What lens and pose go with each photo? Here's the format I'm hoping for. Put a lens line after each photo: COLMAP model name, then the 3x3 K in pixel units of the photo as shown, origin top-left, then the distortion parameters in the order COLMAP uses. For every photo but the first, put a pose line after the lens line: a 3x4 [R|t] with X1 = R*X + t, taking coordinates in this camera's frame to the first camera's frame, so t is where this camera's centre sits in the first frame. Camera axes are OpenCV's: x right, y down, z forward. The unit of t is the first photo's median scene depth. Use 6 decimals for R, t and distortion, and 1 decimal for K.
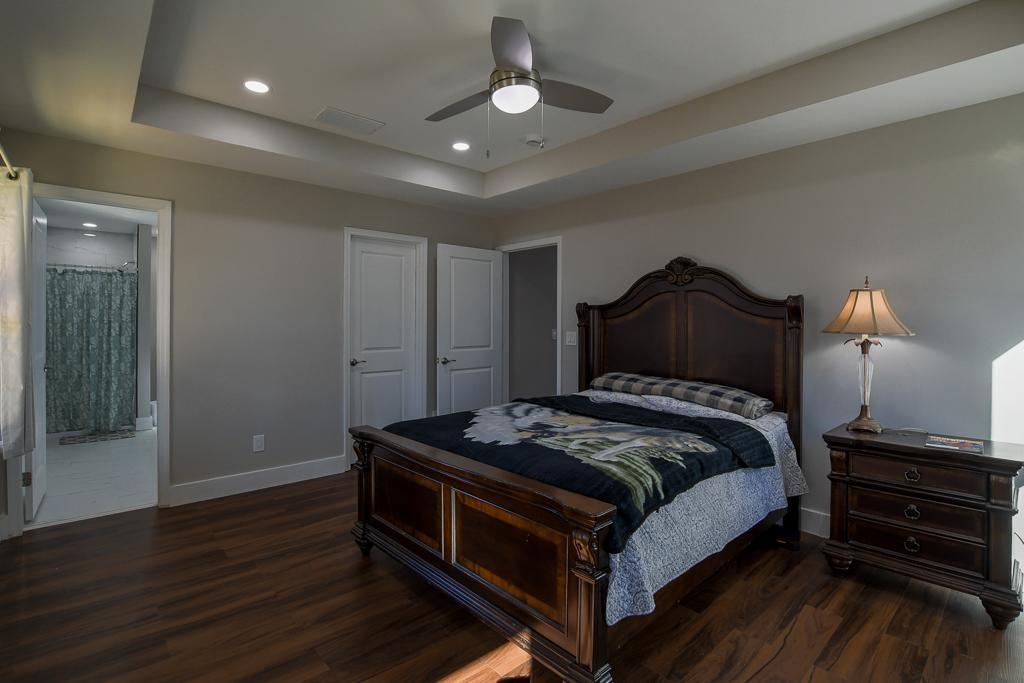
lens RADIAL K [[482.5, 0, 509.7], [0, 482.5, 336.2], [0, 0, 1]] dist [-0.023173, 0.000037]
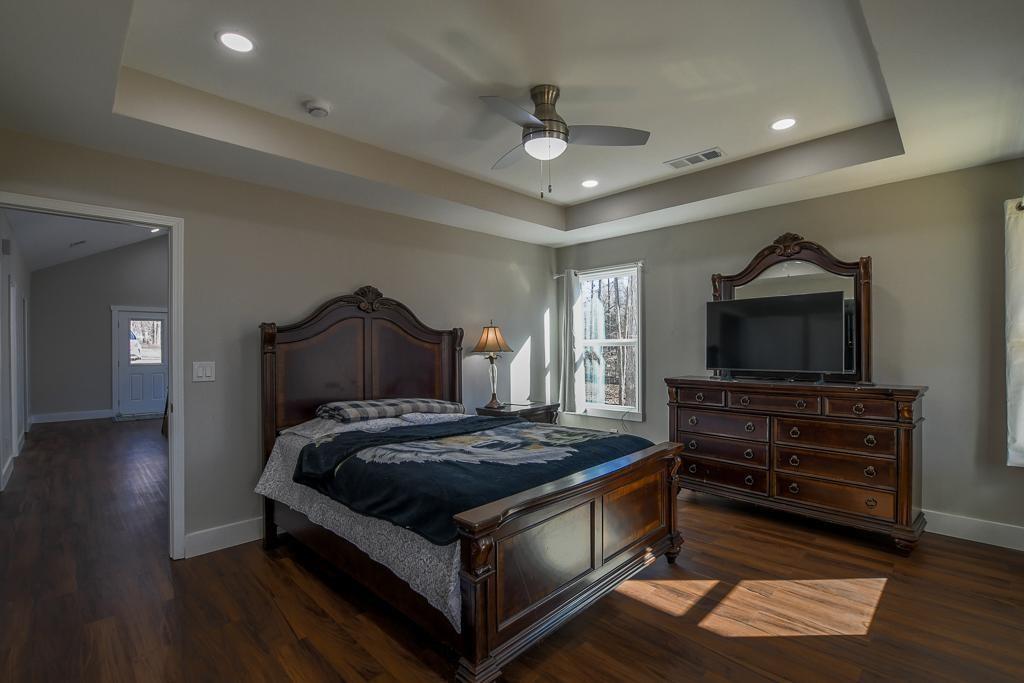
lens RADIAL K [[462.6, 0, 516.7], [0, 462.6, 343.2], [0, 0, 1]] dist [-0.028051, 0.000128]
pose [[-0.046591, -0.007909, 0.998883, -0.752158], [0.025075, 0.999644, 0.009084, -0.041185], [-0.998599, 0.025470, -0.046376, 0.782205]]
